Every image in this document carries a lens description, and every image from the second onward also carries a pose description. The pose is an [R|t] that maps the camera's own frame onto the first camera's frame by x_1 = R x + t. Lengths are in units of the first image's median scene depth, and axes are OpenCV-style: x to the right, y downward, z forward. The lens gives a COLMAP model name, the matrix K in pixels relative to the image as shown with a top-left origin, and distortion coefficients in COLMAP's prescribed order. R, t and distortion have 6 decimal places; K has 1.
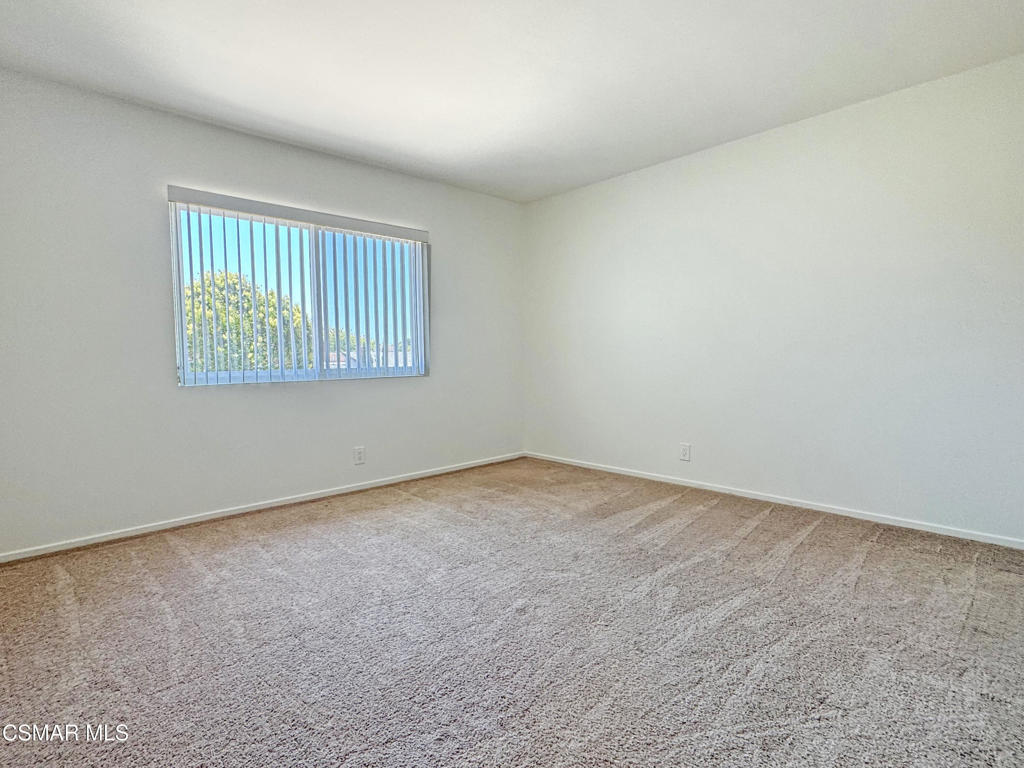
lens RADIAL K [[518.9, 0, 512.5], [0, 518.9, 384.4], [0, 0, 1]] dist [-0.001522, -0.000426]
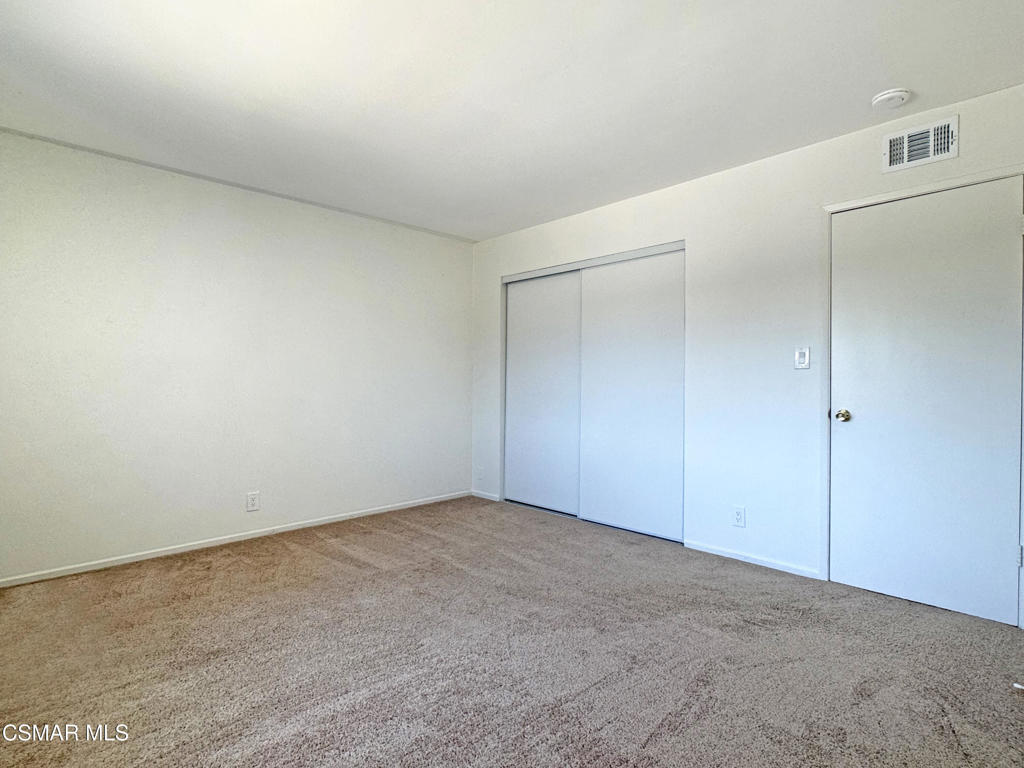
lens RADIAL K [[518.9, 0, 512.2], [0, 518.9, 383.0], [0, 0, 1]] dist [-0.001522, -0.000426]
pose [[0.024072, 0.001014, 0.999710, -0.927905], [0.070363, 0.997518, -0.002706, -0.078514], [-0.997231, 0.070407, 0.023941, 0.760724]]
